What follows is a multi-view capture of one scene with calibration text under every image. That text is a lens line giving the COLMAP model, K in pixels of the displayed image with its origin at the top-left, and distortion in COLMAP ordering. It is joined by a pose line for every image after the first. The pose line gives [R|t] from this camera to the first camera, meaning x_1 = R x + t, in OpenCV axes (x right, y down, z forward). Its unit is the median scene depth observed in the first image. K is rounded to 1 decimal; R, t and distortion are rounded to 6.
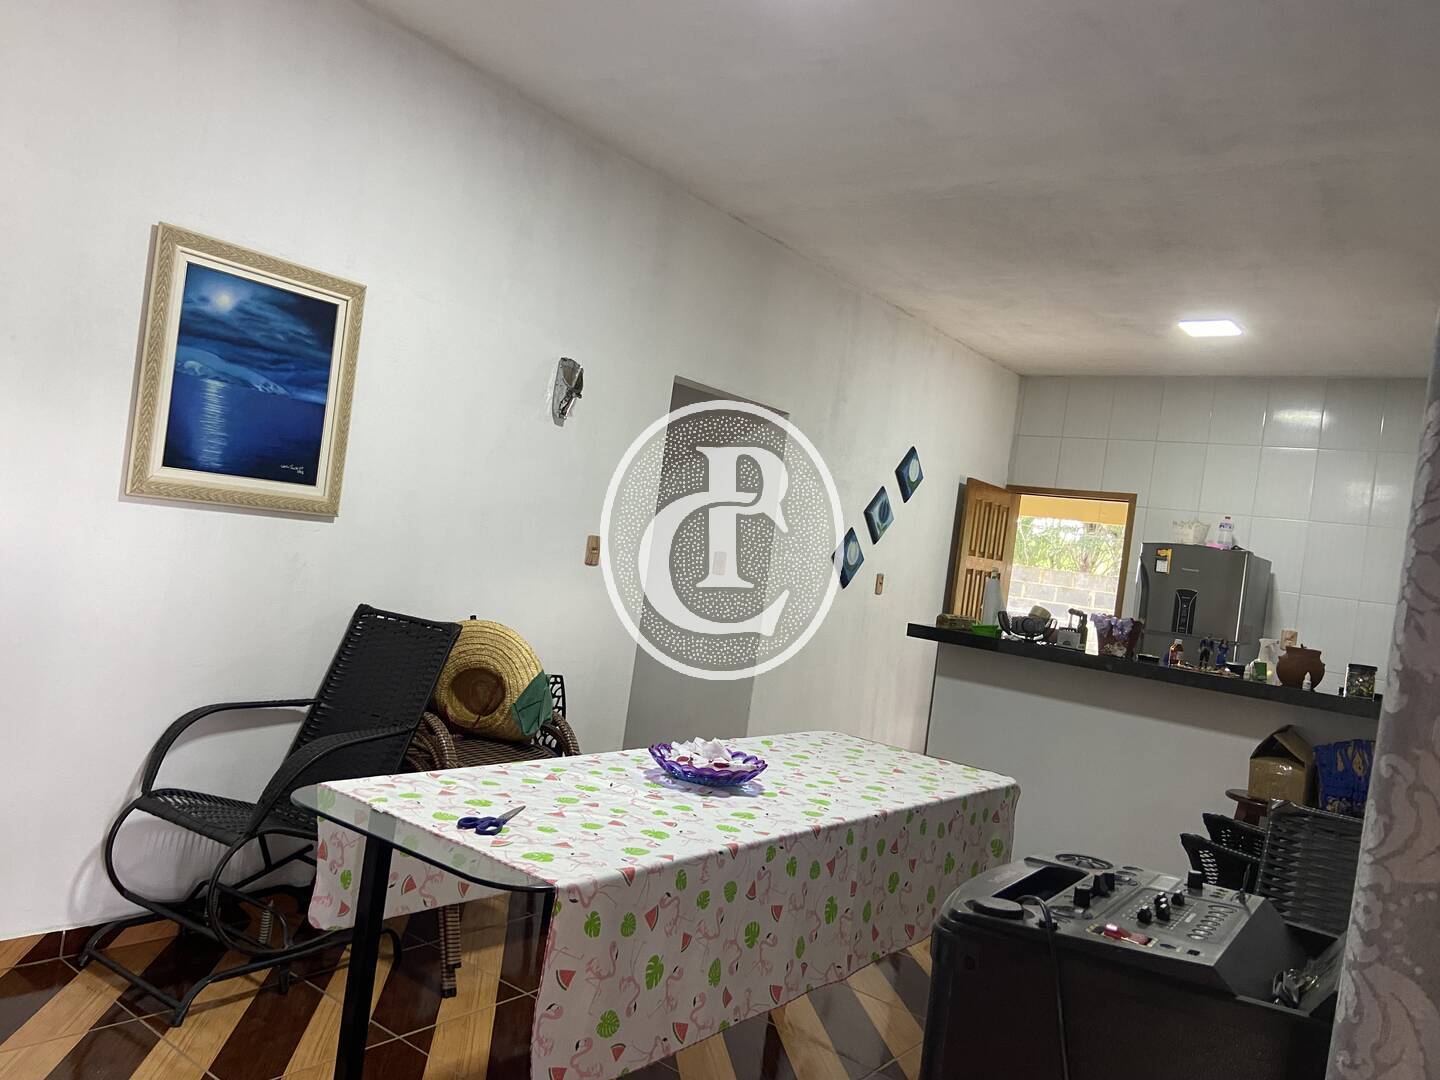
lens RADIAL K [[1087.6, 0, 715.9], [0, 1087.6, 555.4], [0, 0, 1]] dist [0.132434, -0.167785]
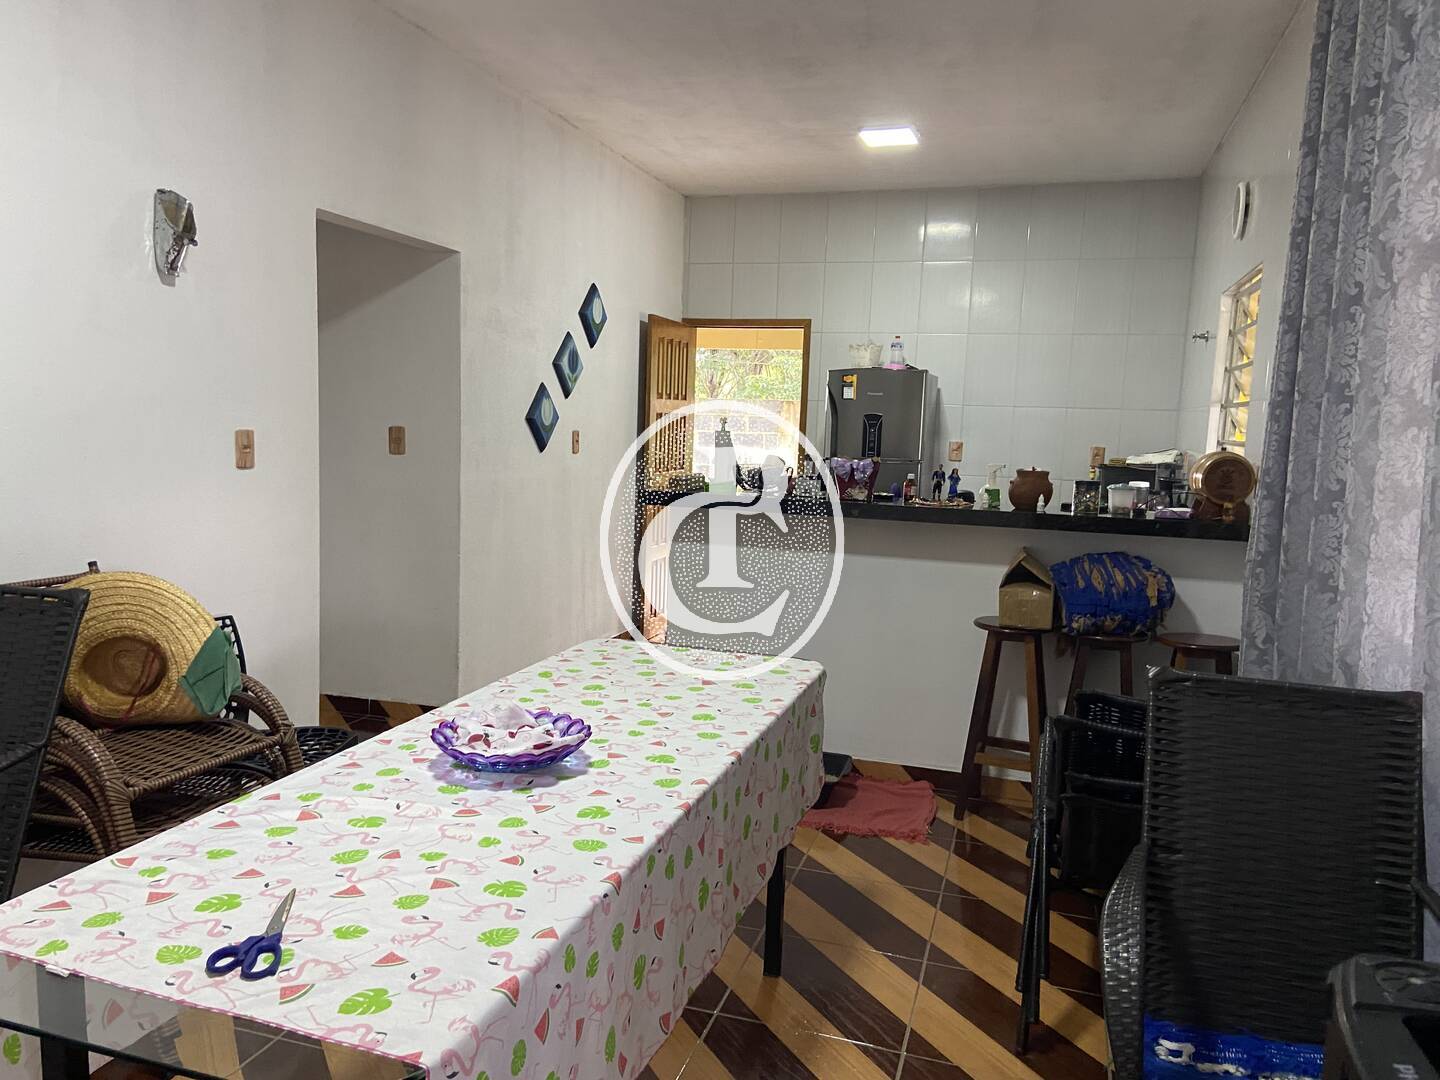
lens RADIAL K [[1087.6, 0, 715.9], [0, 1087.6, 555.4], [0, 0, 1]] dist [0.132434, -0.167785]
pose [[0.939164, -0.141620, 0.312912, -0.059451], [0.093436, 0.982023, 0.164015, -0.029776], [-0.330515, -0.124800, 0.935513, 0.158461]]
